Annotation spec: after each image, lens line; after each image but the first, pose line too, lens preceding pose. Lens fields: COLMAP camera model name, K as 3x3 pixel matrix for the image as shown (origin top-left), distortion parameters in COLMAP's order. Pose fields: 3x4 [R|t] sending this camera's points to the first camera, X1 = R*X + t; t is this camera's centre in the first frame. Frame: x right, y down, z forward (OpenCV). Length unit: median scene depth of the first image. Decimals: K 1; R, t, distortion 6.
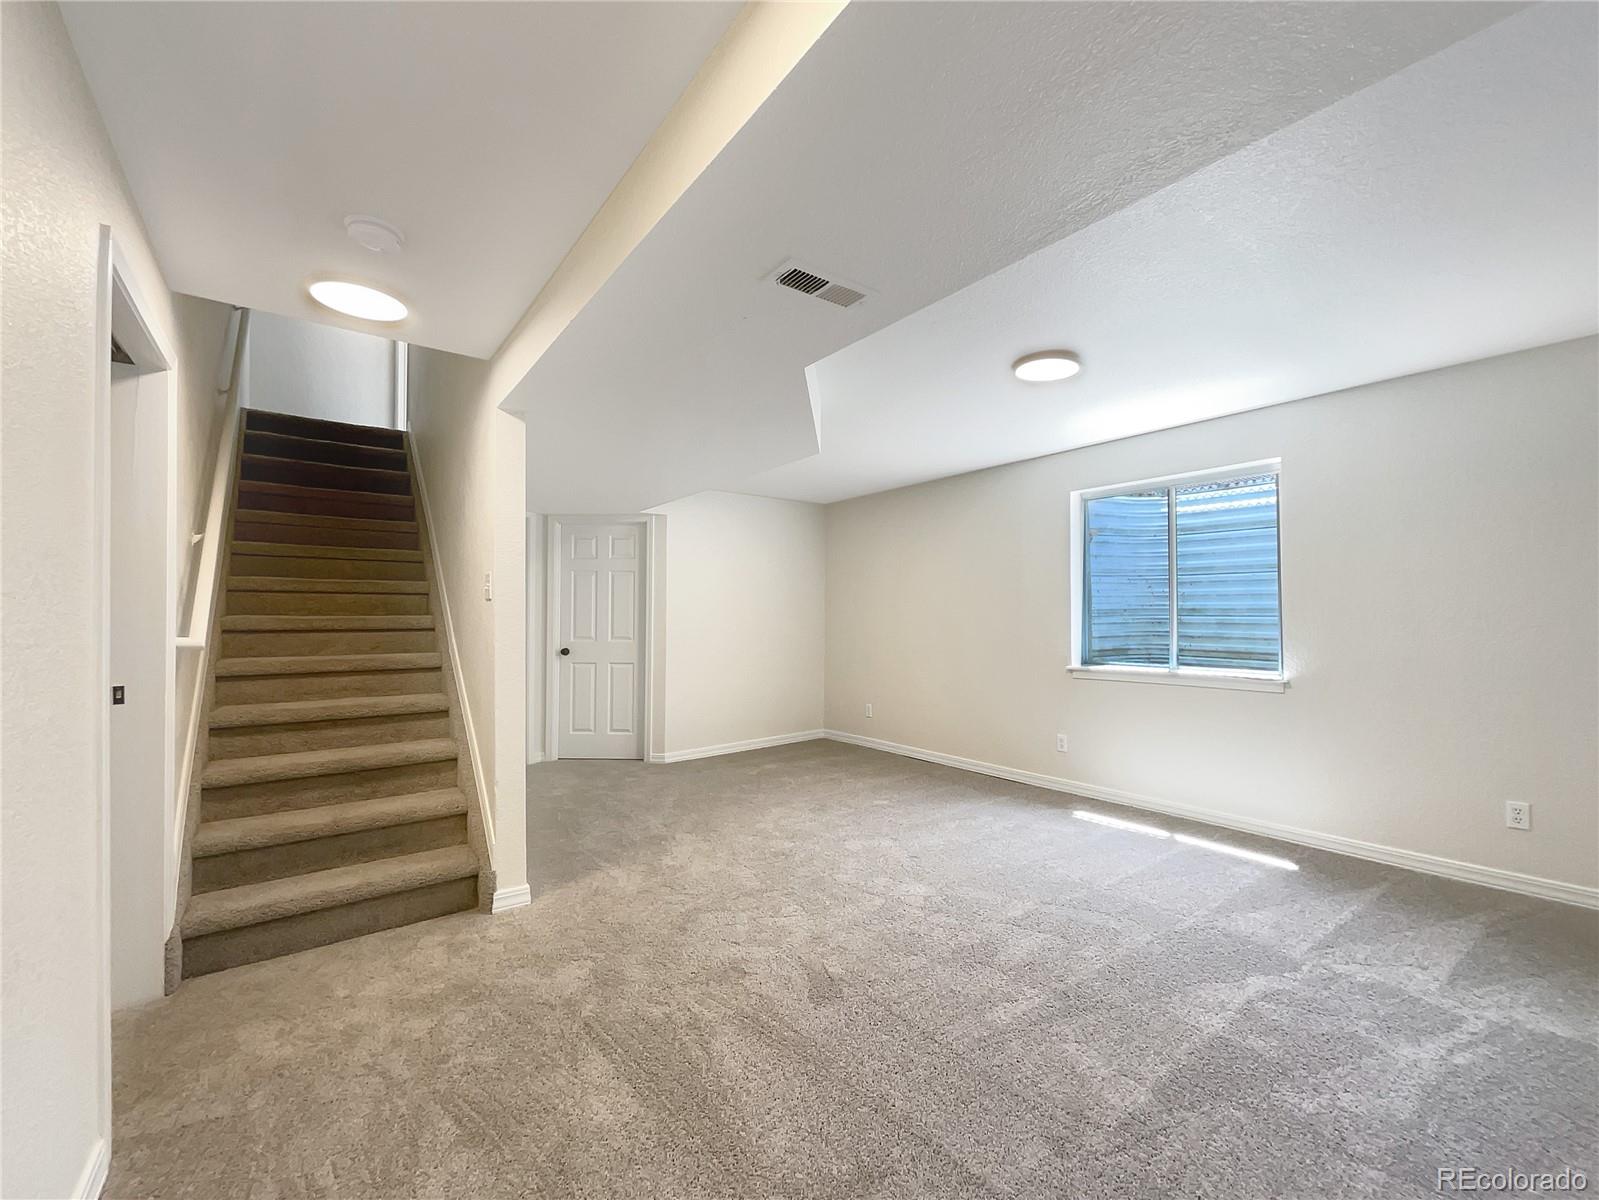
lens RADIAL K [[650.0, 0, 806.8], [0, 650.0, 621.3], [0, 0, 1]] dist [0.000110, 0.000039]
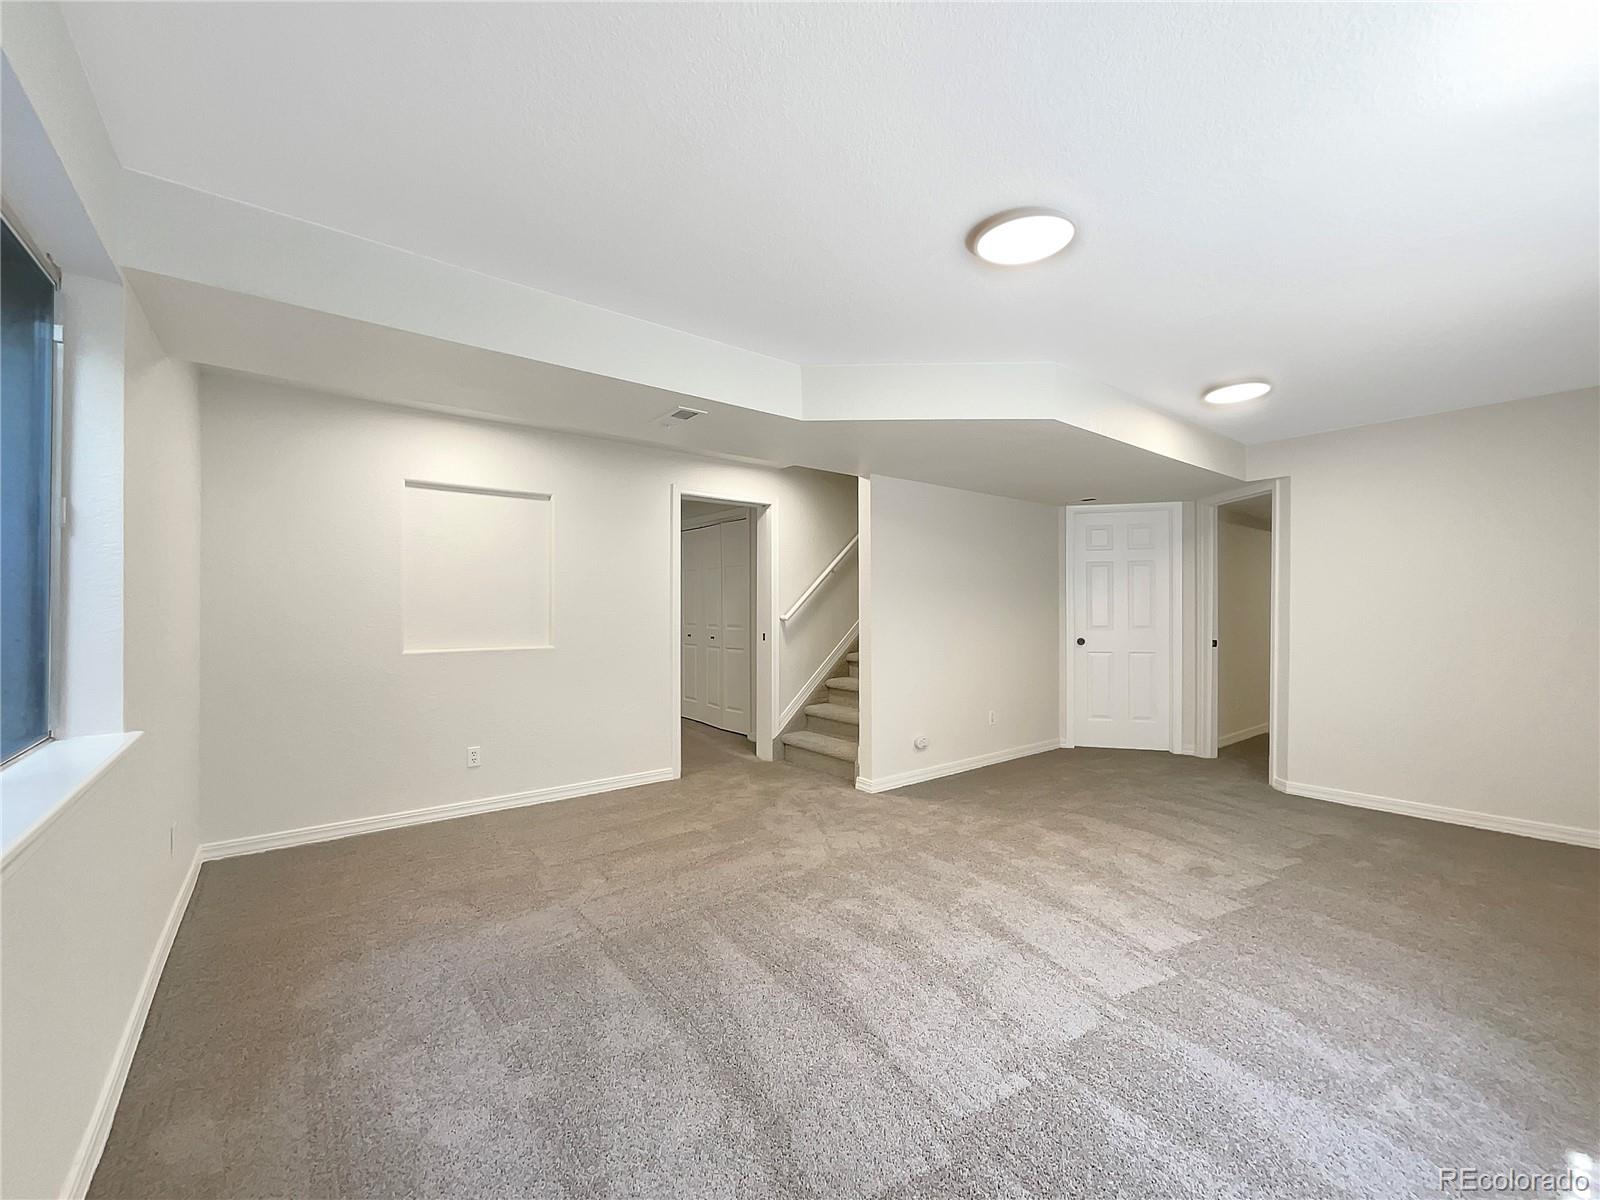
lens RADIAL K [[650.4, 0, 807.3], [0, 650.4, 621.3], [0, 0, 1]] dist [0.000110, 0.000039]
pose [[-0.000281, 0.017209, -0.999852, 1.321377], [-0.004930, 0.999840, 0.017210, 0.008579], [0.999988, 0.004934, -0.000196, 1.035642]]
